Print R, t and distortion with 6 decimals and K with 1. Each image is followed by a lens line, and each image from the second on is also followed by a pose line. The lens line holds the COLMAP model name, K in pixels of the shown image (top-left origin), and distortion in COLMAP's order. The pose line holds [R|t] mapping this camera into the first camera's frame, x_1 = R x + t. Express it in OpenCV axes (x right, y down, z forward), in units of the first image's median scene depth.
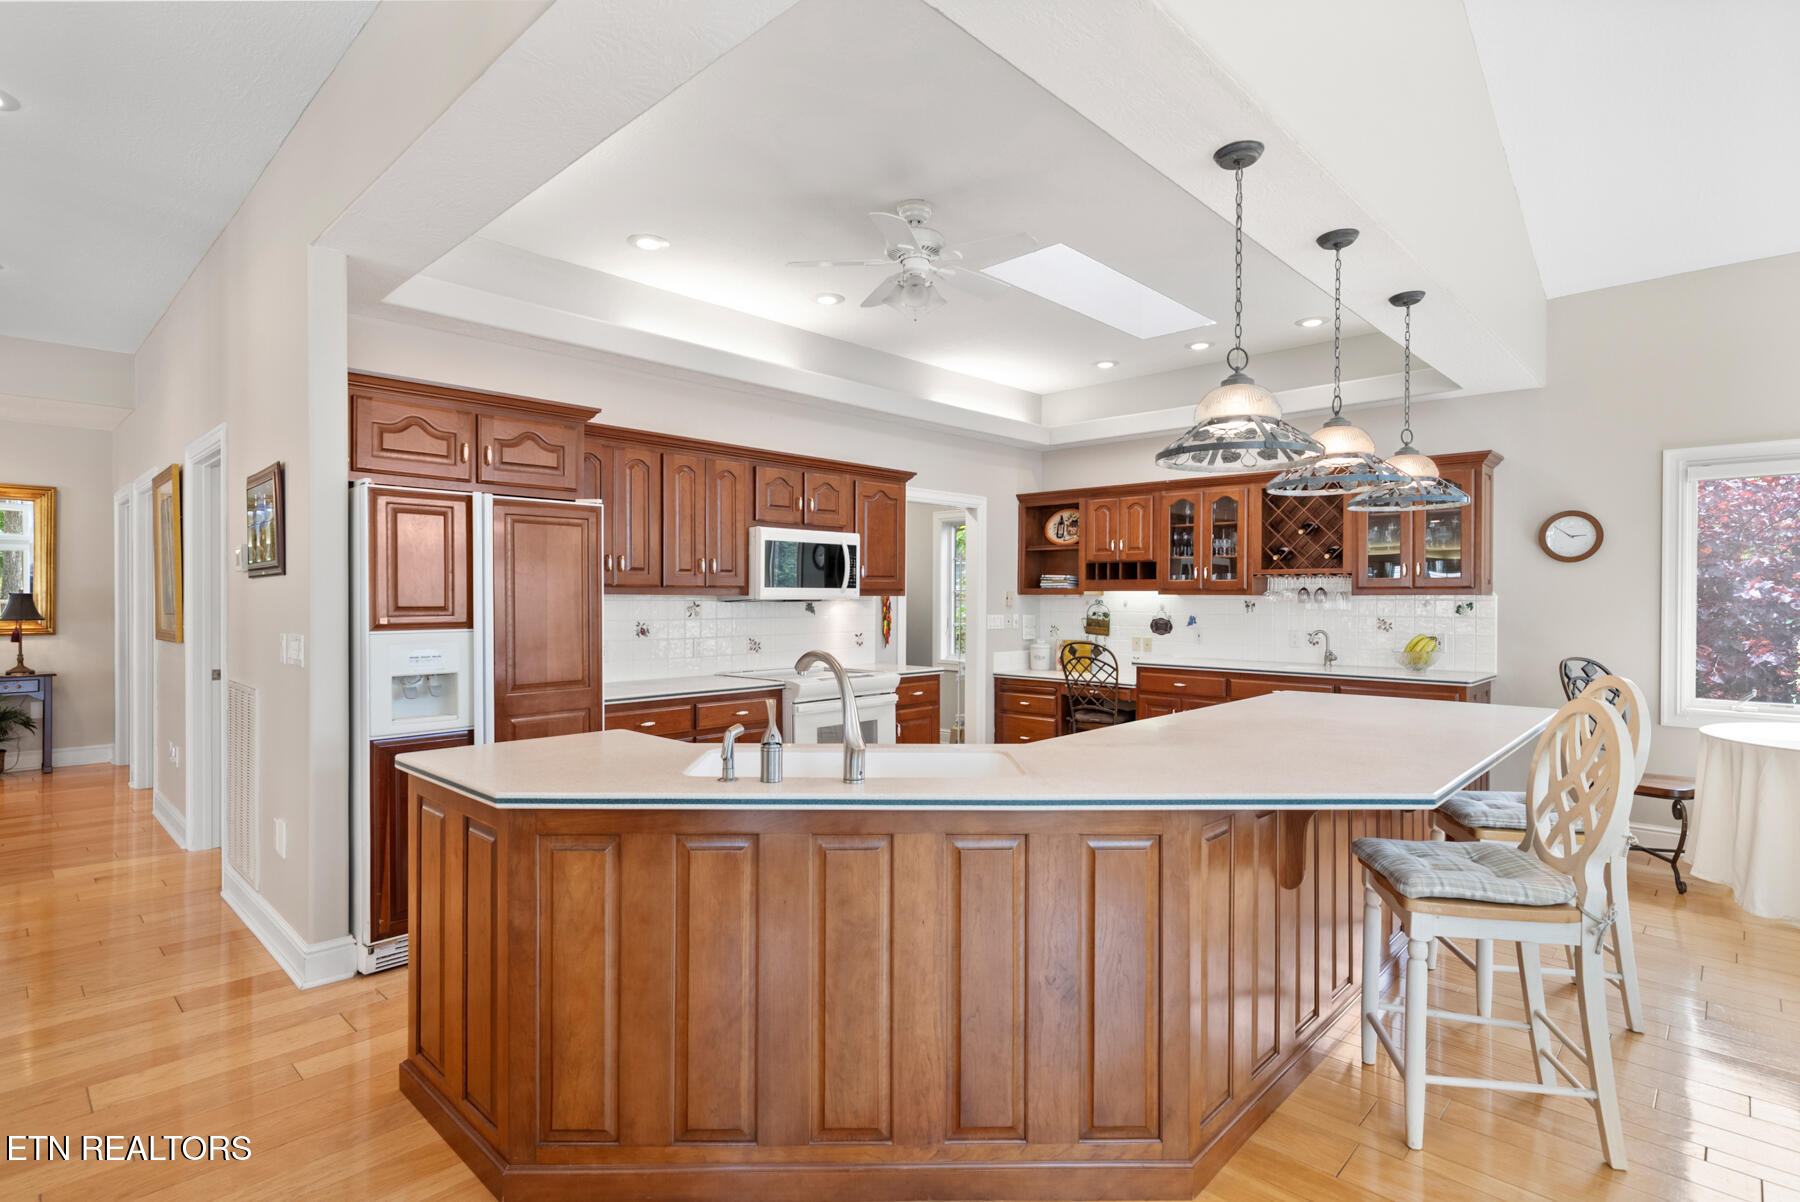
lens RADIAL K [[895.8, 0, 899.8], [0, 895.8, 599.7], [0, 0, 1]] dist [-0.002694, -0.000150]
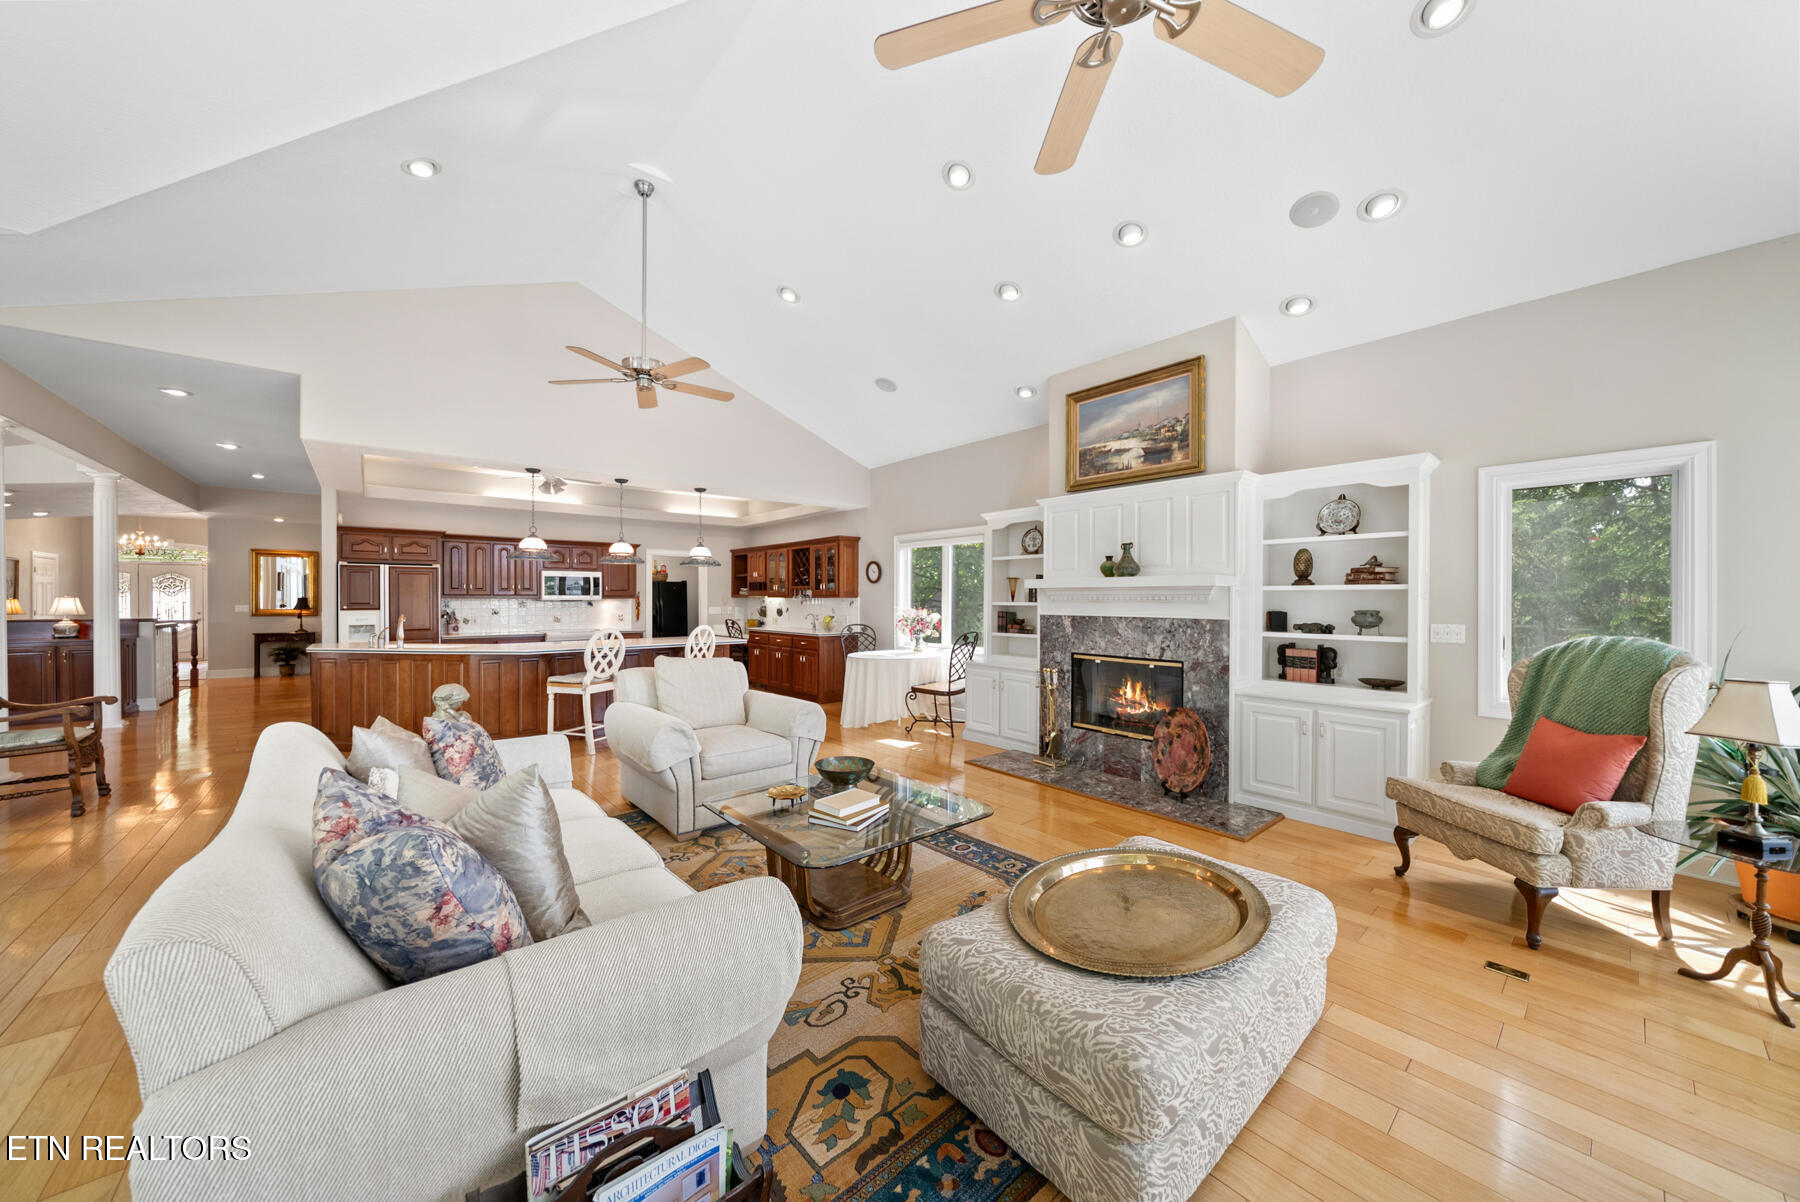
lens RADIAL K [[618.6, 0, 902.1], [0, 618.6, 599.8], [0, 0, 1]] dist [-0.000184, -0.000253]
pose [[0.994570, -0.001410, -0.104064, 0.812201], [0.001298, 0.999999, -0.001136, 0.002005], [0.104065, 0.000995, 0.994570, -0.483609]]
